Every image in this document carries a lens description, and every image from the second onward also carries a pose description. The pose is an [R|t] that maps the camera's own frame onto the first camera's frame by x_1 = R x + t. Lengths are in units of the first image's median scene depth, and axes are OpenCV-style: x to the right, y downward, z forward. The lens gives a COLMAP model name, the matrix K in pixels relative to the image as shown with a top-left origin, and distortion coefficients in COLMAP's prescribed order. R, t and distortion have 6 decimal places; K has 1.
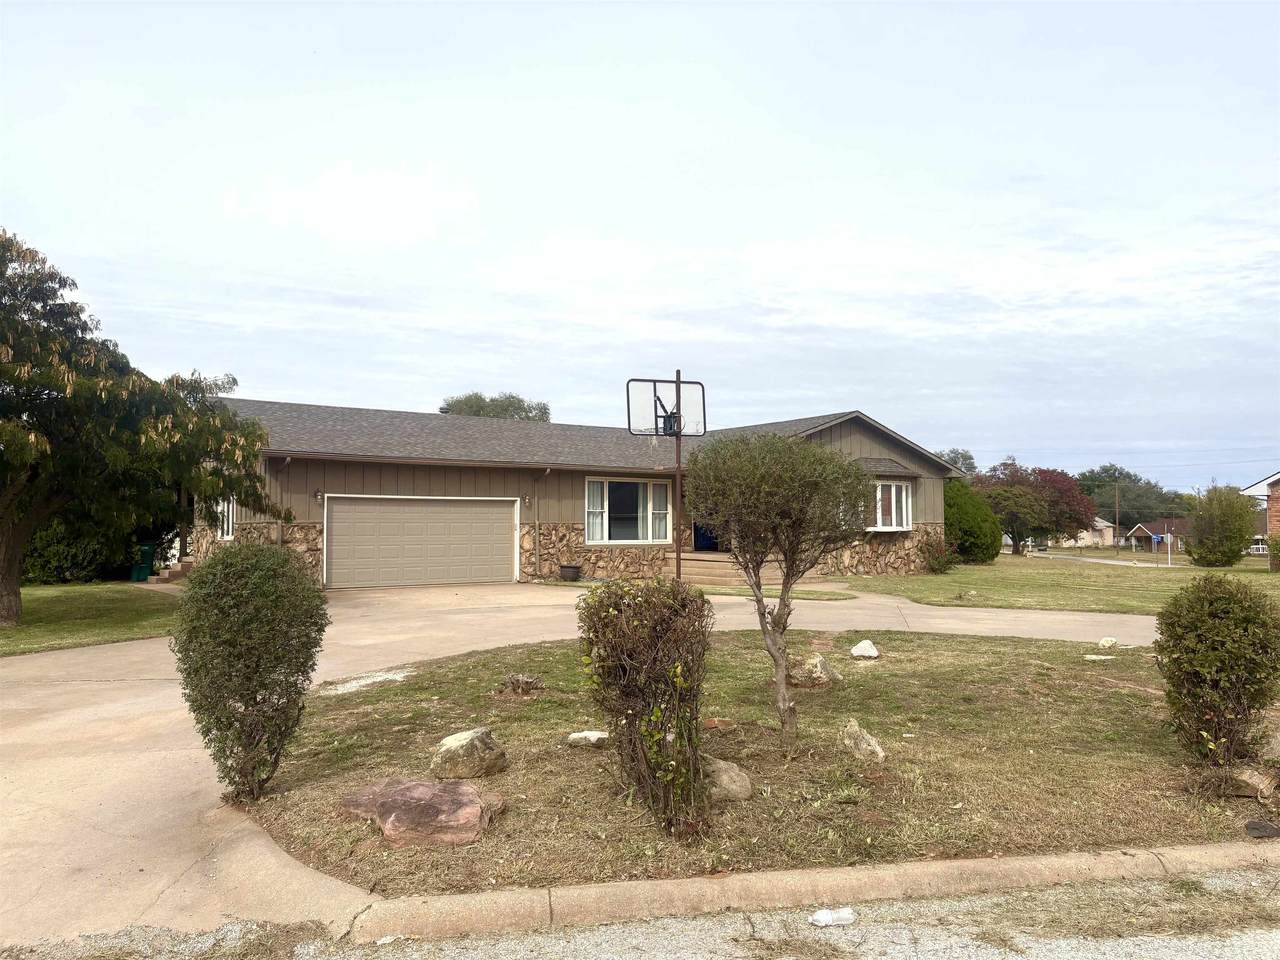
lens RADIAL K [[962.2, 0, 640.4], [0, 962.2, 479.5], [0, 0, 1]] dist [0.071246, -0.002255]
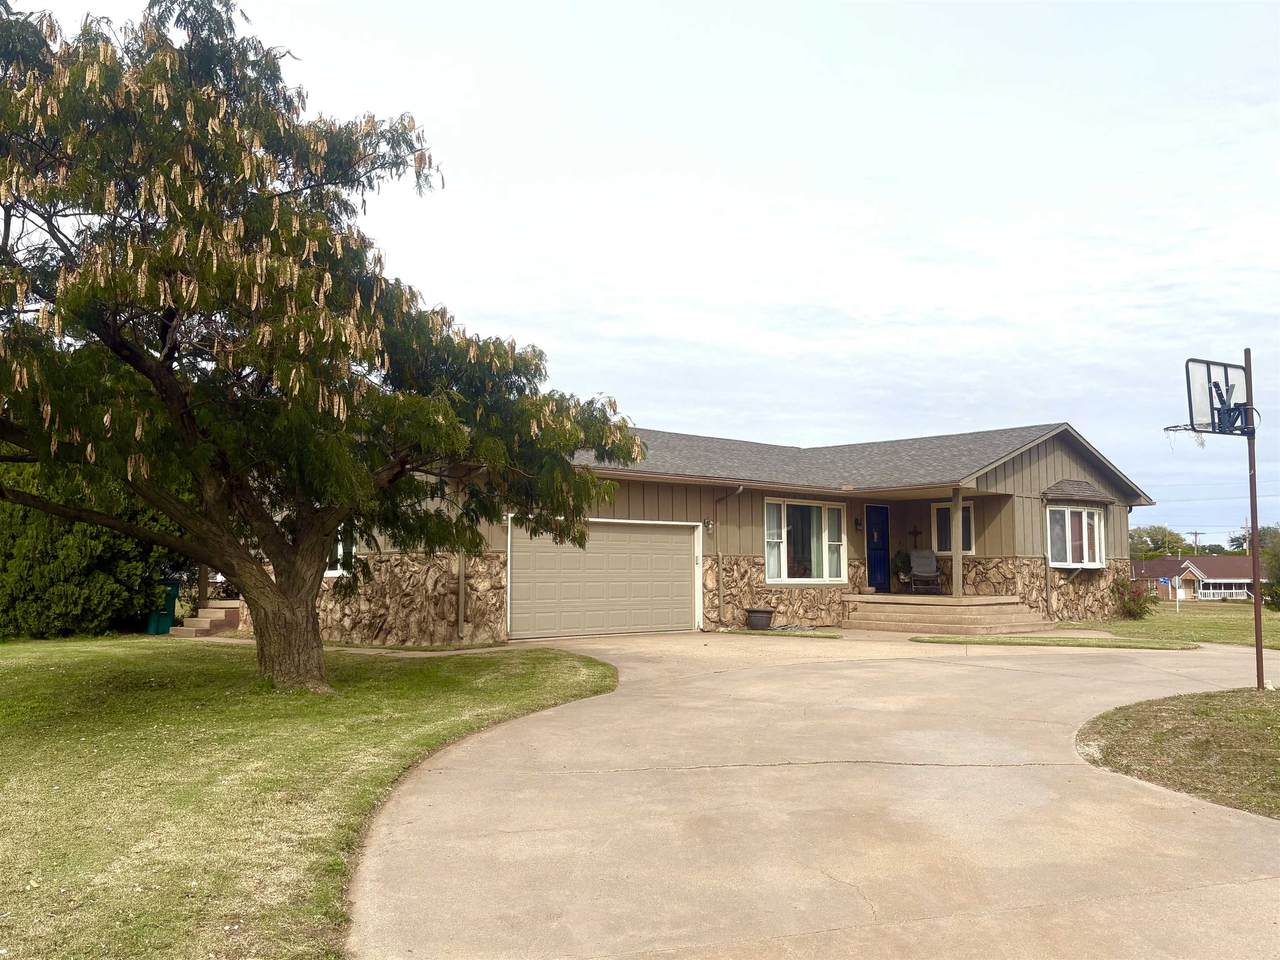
lens RADIAL K [[1162.2, 0, 639.9], [0, 1162.2, 474.1], [0, 0, 1]] dist [0.044109, 0.000000]
pose [[0.986644, 0.013796, 0.162305, -0.309127], [-0.007974, 0.999303, -0.036471, 0.013406], [-0.162695, 0.034689, 0.986066, 0.072757]]
